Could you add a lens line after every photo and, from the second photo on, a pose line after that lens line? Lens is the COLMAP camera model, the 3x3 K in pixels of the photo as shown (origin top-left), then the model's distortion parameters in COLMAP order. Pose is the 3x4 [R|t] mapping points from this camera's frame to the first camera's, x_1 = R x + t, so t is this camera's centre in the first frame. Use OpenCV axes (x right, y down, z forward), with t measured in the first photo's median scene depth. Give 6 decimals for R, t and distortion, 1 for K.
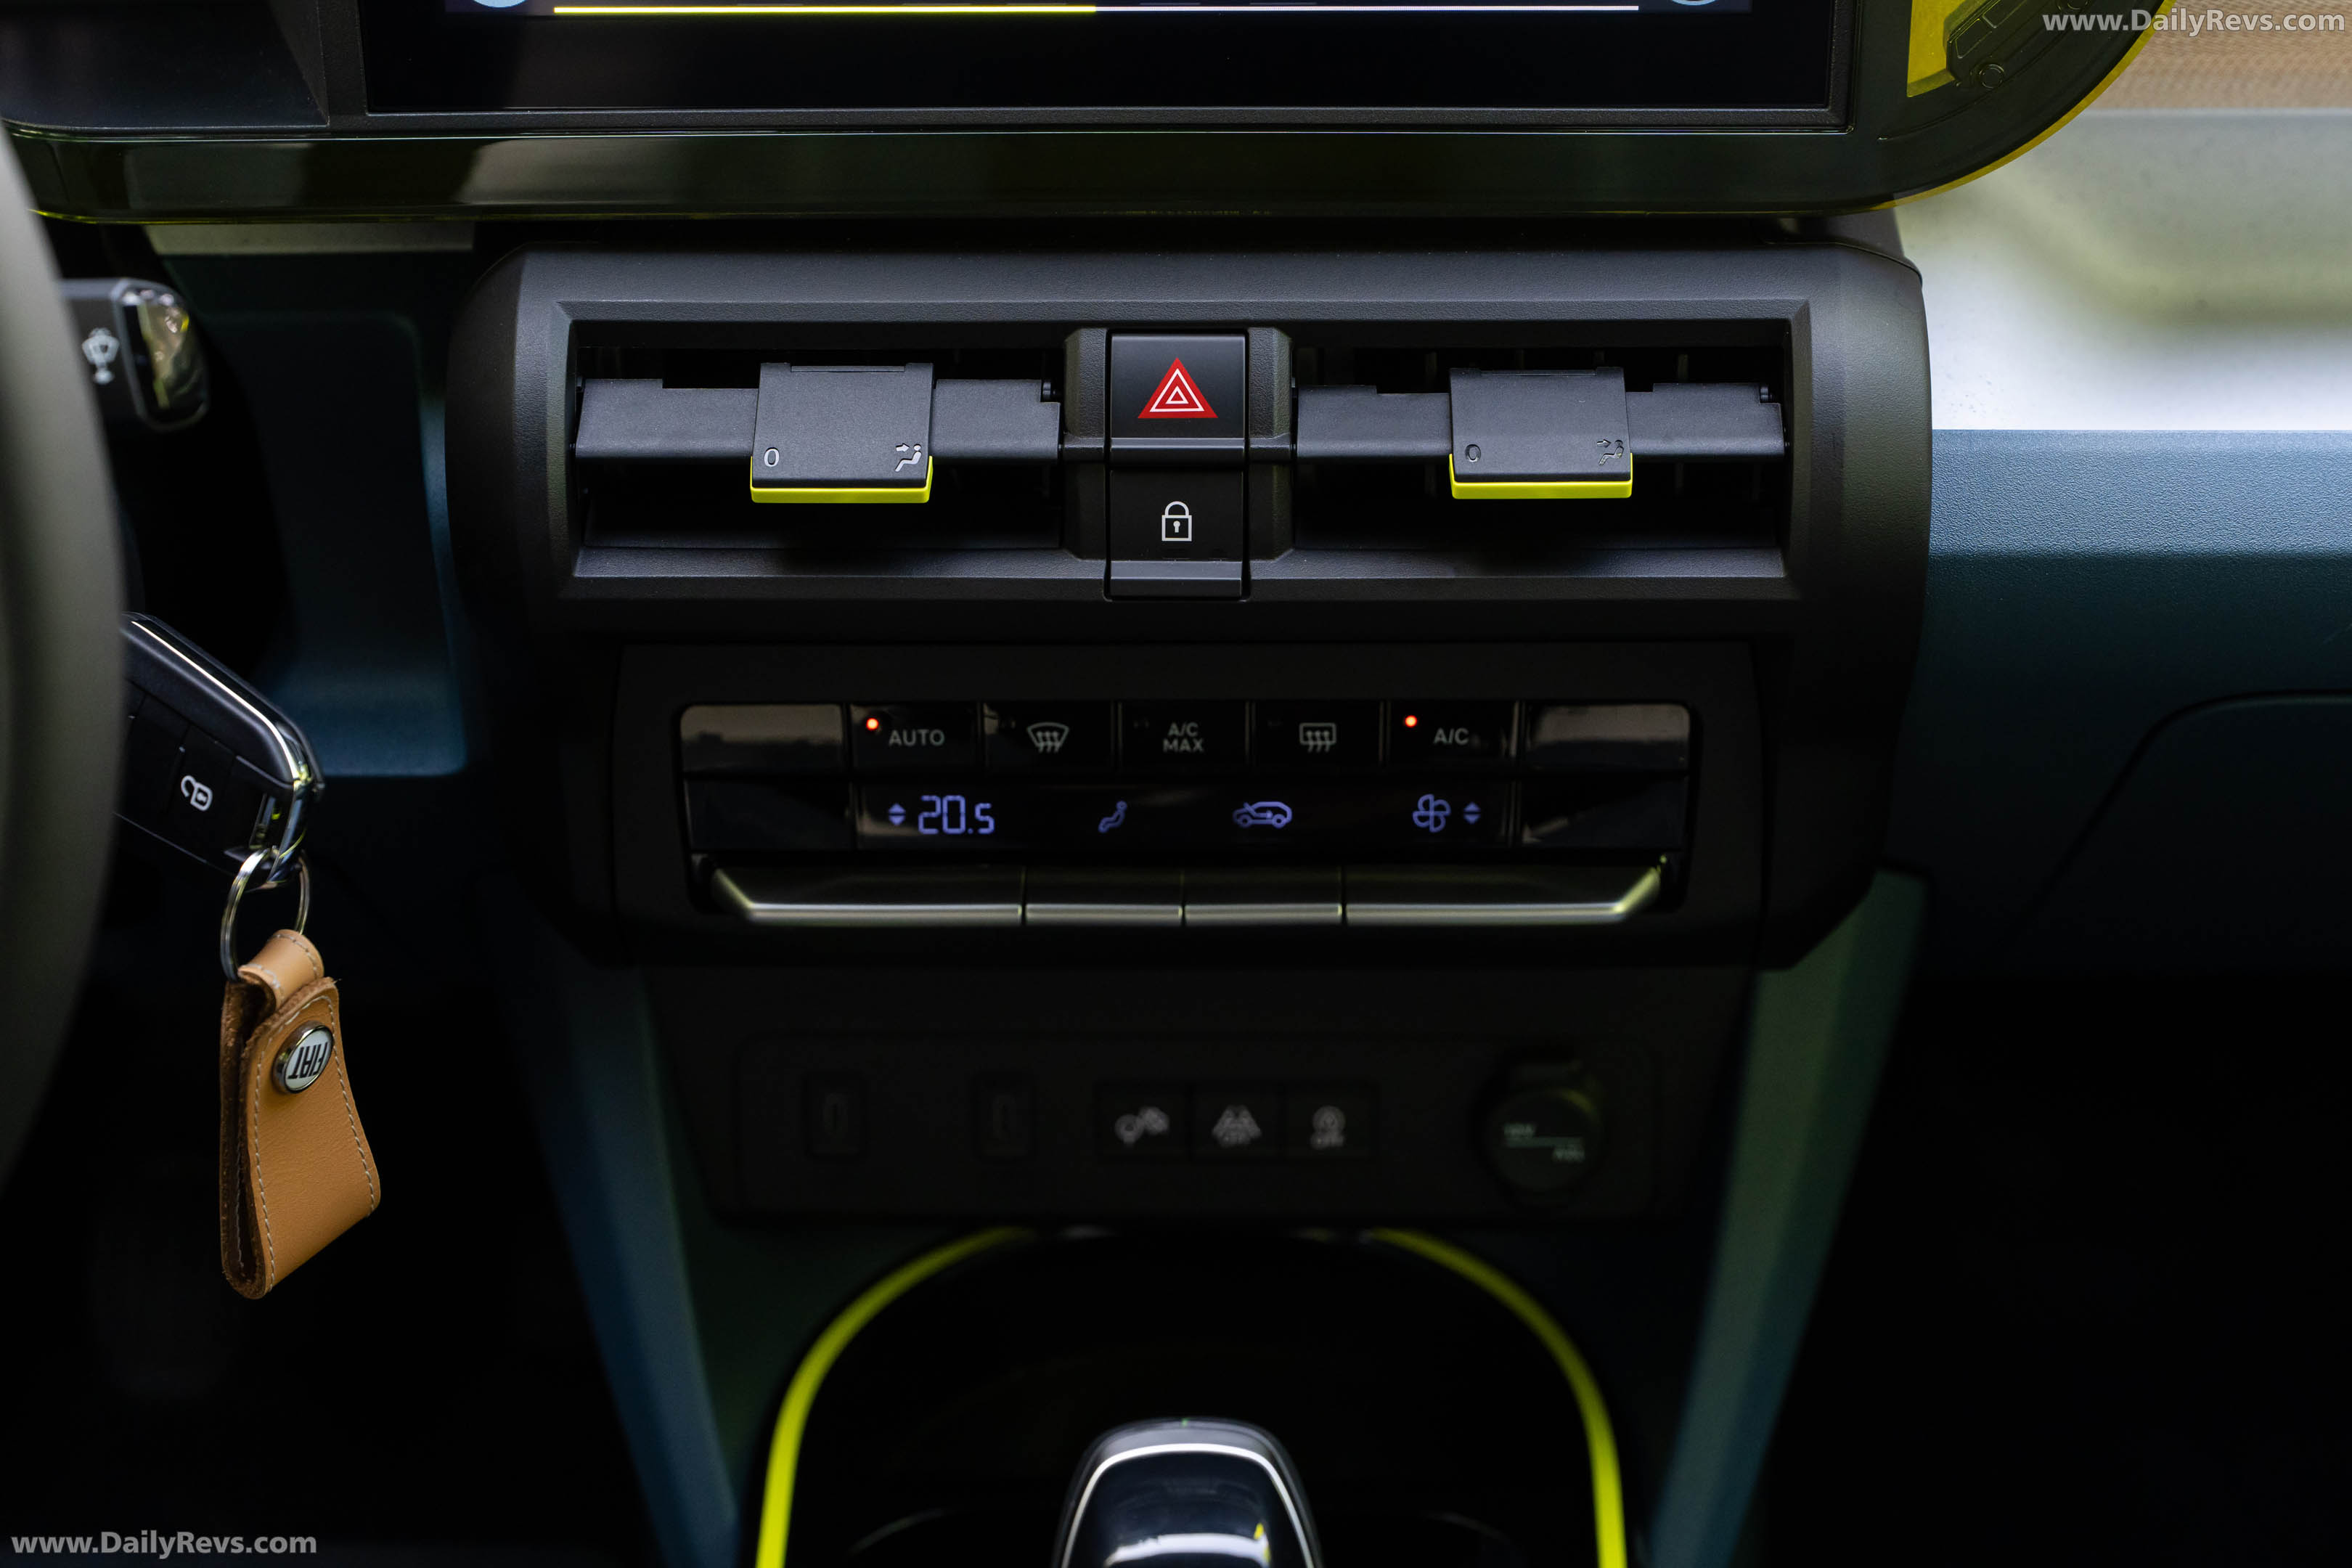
lens RADIAL K [[4497.0, 0, 1158.8], [0, 4497.0, 787.7], [0, 0, 1]] dist [-0.015875, 0.000000]
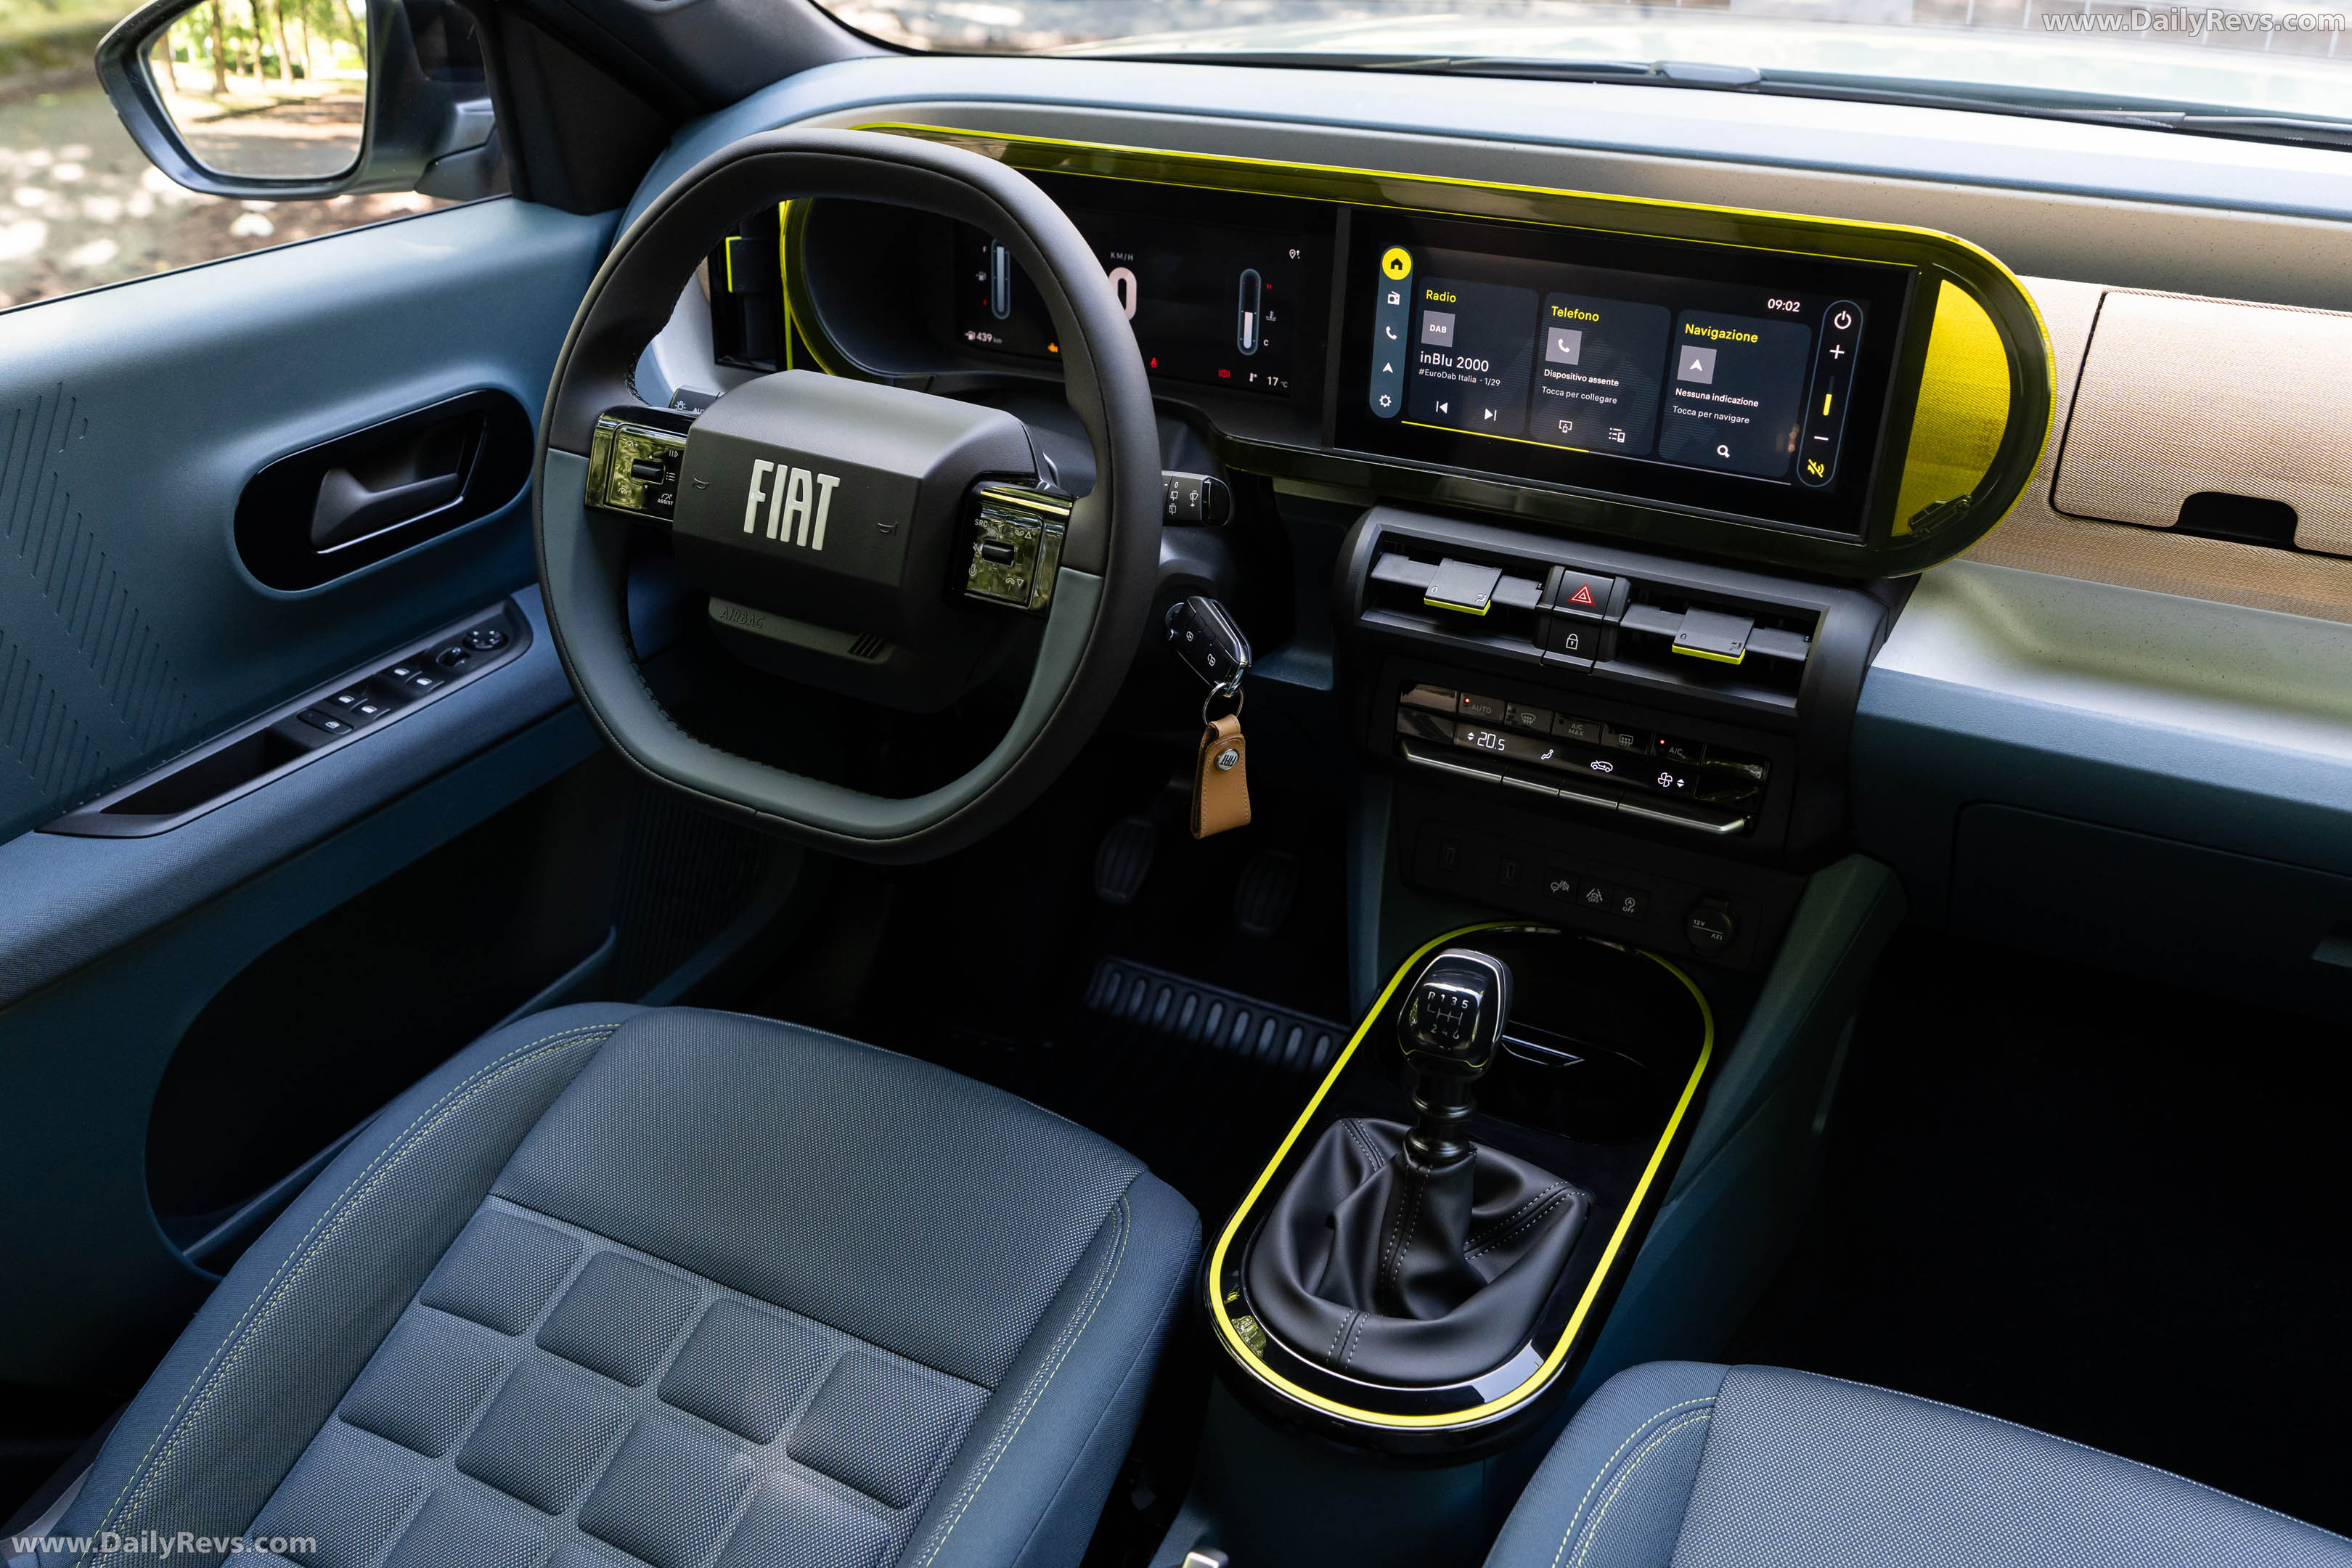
lens RADIAL K [[1892.8, 0, 1173.9], [0, 1892.8, 782.8], [0, 0, 1]] dist [-0.012495, 0.006600]
pose [[0.895222, 0.226019, -0.384049, 0.244296], [-0.237880, 0.971145, 0.017033, 0.060778], [0.376817, 0.076109, 0.923155, -0.133454]]
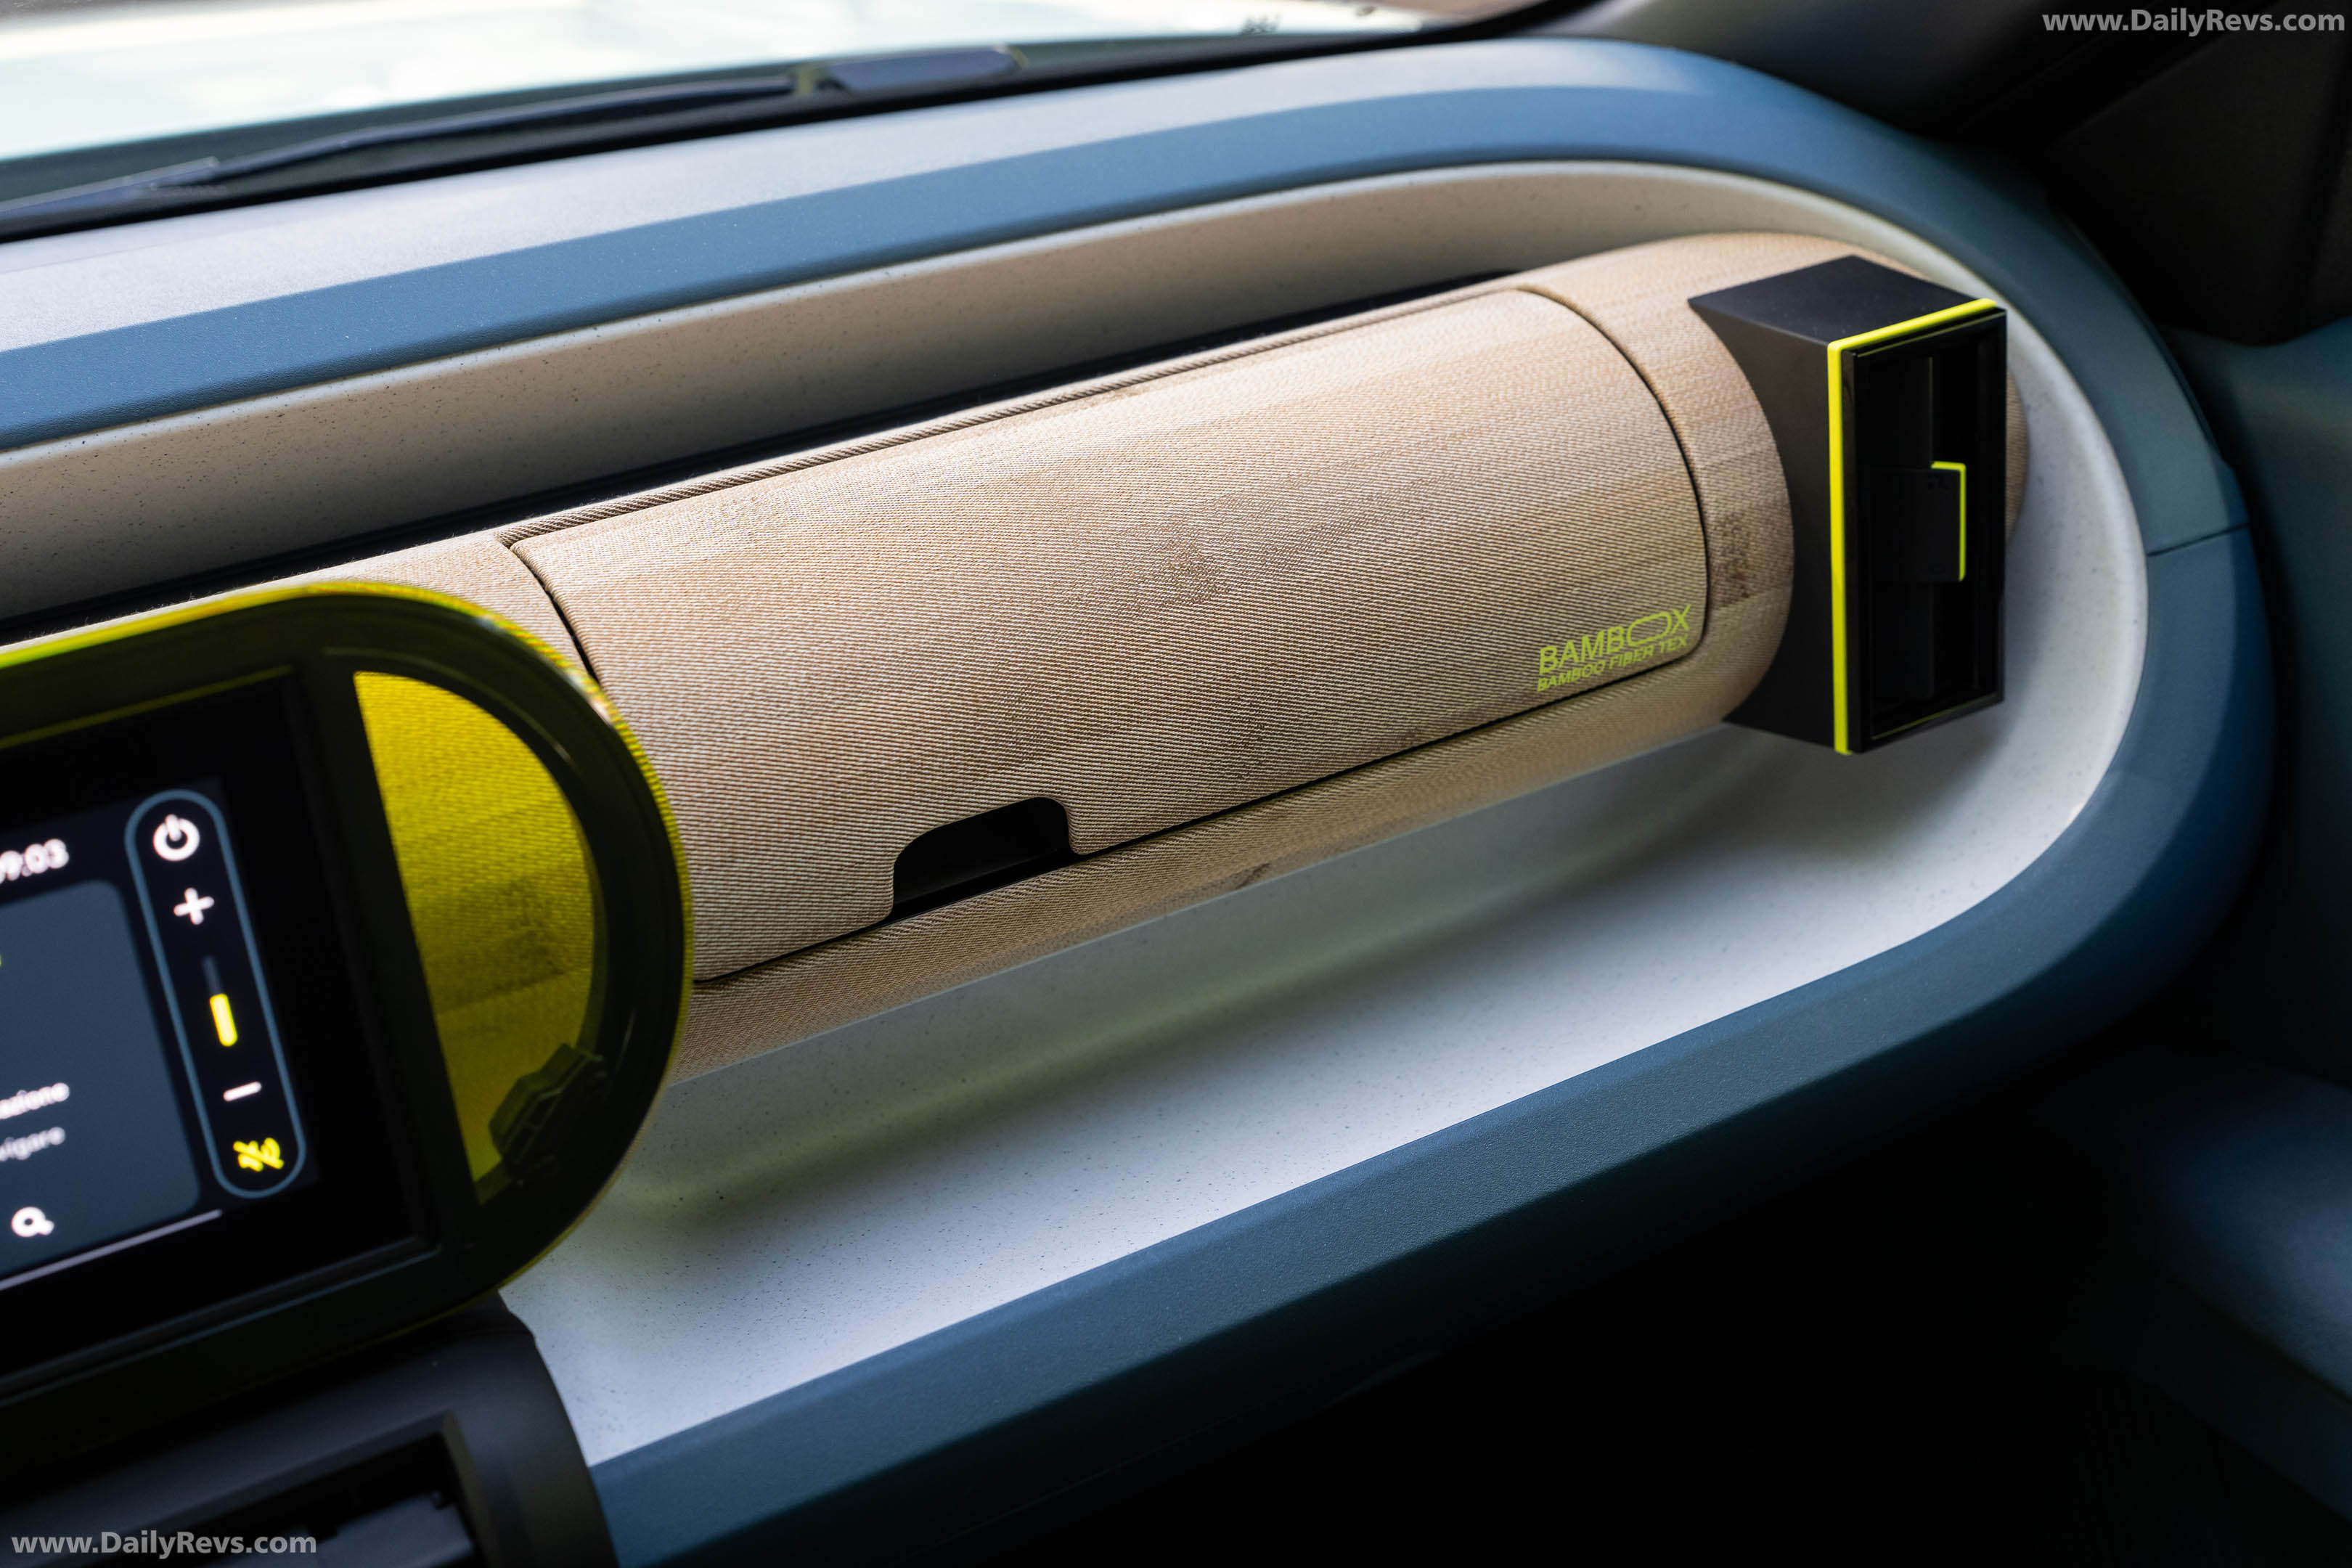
lens RADIAL K [[2835.0, 0, 1185.6], [0, 2835.0, 781.9], [0, 0, 1]] dist [-0.009518, 0.000000]
pose [[0.854152, -0.270160, 0.444339, 0.029440], [0.319177, 0.946941, -0.037810, -0.169836], [-0.410548, 0.174118, 0.895060, 0.265194]]
